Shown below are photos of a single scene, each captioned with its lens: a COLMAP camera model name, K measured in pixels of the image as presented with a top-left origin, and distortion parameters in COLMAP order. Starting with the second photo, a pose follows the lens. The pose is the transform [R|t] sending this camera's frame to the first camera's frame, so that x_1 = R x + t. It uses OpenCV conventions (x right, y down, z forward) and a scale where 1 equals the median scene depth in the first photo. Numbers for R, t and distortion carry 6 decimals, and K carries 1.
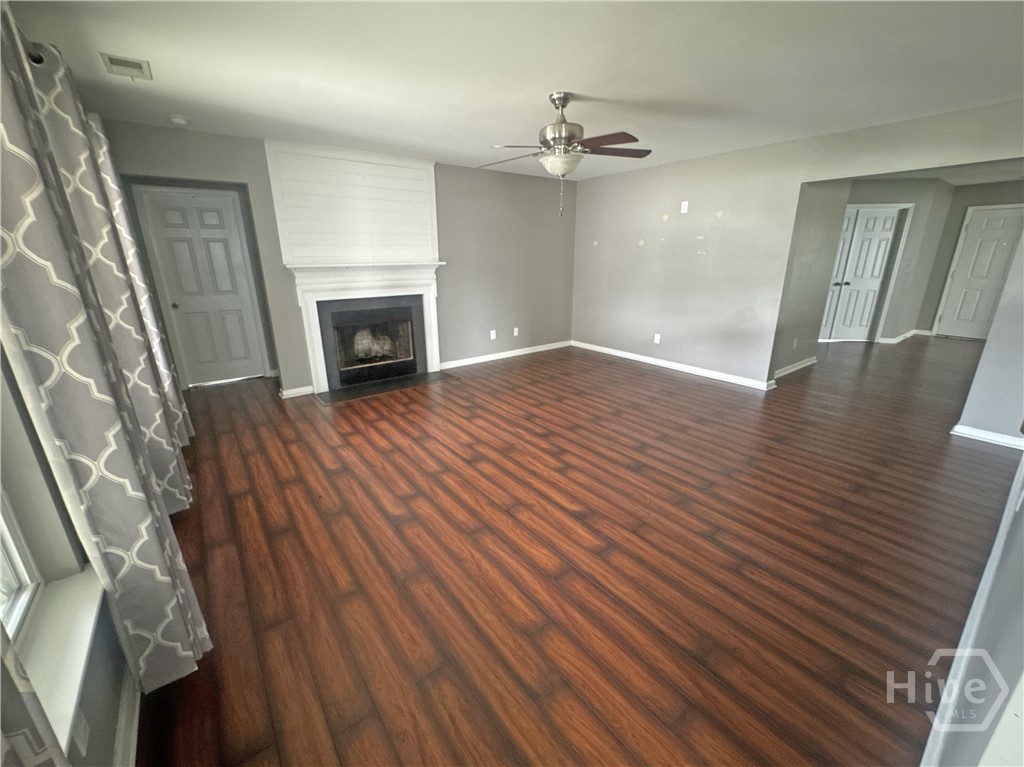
lens RADIAL K [[423.6, 0, 500.8], [0, 423.6, 387.0], [0, 0, 1]] dist [-0.000301, 0.000131]
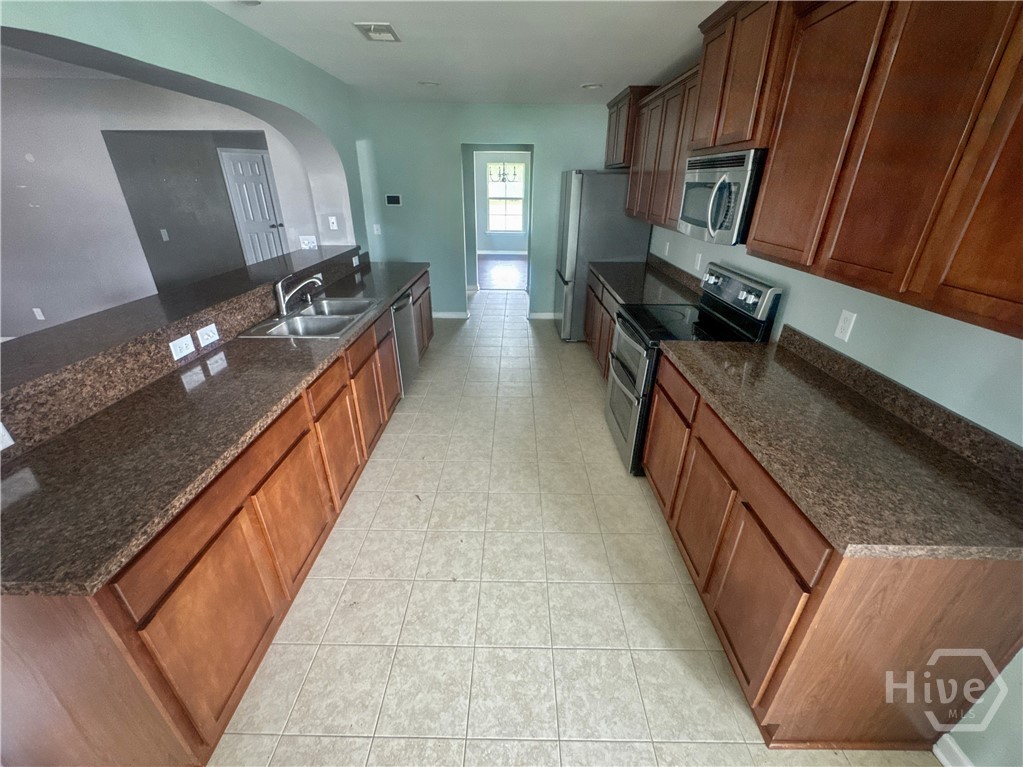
lens RADIAL K [[420.2, 0, 515.9], [0, 420.2, 383.4], [0, 0, 1]] dist [-0.001288, 0.000074]
pose [[0.600469, -0.339039, 0.724216, 0.471967], [0.231752, 0.940584, 0.248179, 0.043602], [-0.765328, 0.018815, 0.643365, -0.387227]]
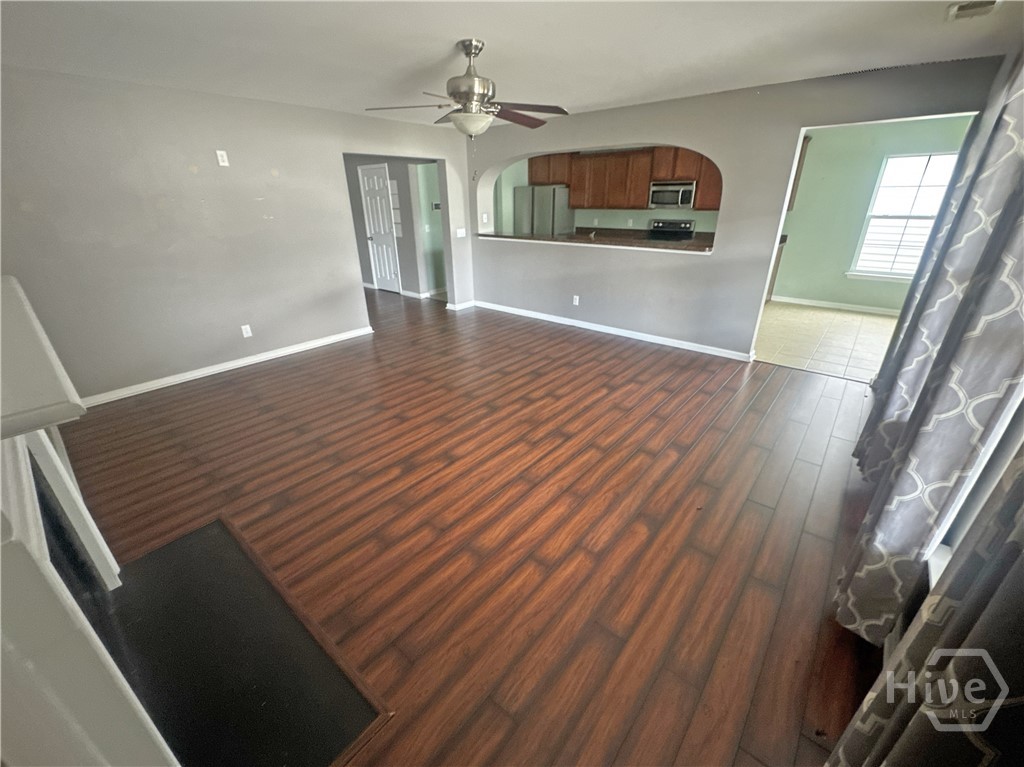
lens RADIAL K [[420.6, 0, 516.4], [0, 420.6, 383.4], [0, 0, 1]] dist [-0.001288, 0.000074]
pose [[-0.243512, -0.386011, 0.889774, -0.800950], [0.303535, 0.840976, 0.447912, -0.377378], [-0.921178, 0.379150, -0.087620, 1.044925]]
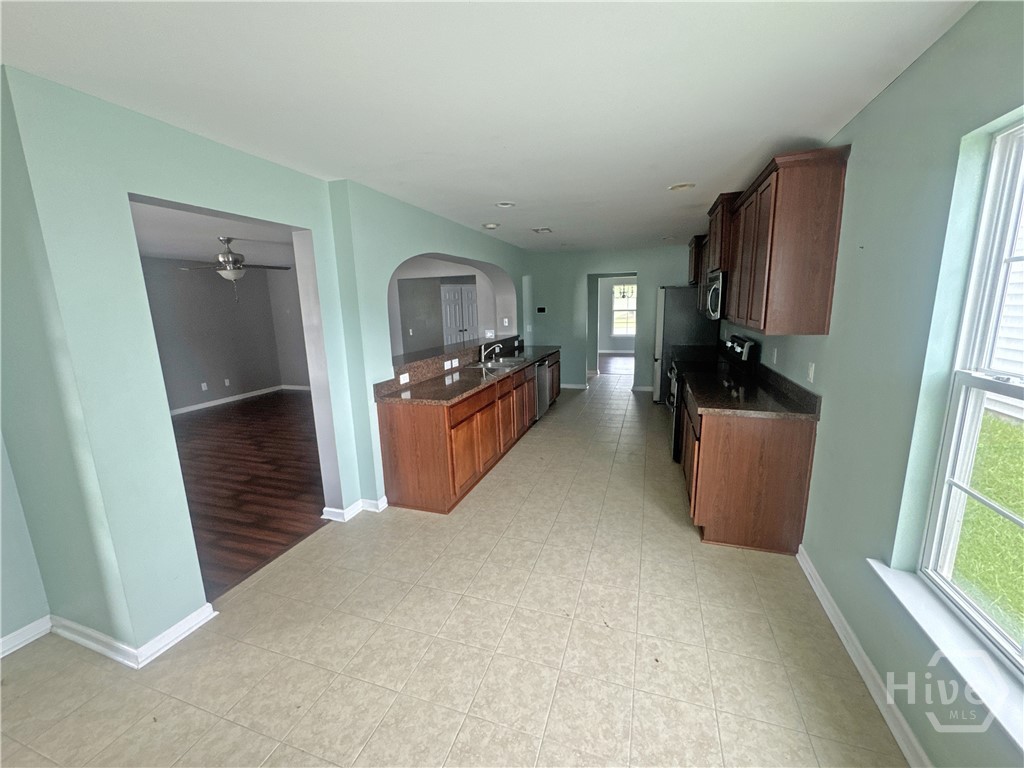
lens RADIAL K [[420.6, 0, 516.4], [0, 420.6, 383.9], [0, 0, 1]] dist [-0.001288, 0.000074]
pose [[0.817075, -0.125307, 0.562750, 0.061577], [0.196723, 0.978110, -0.067835, 0.221936], [-0.541931, 0.166132, 0.823839, -0.852999]]
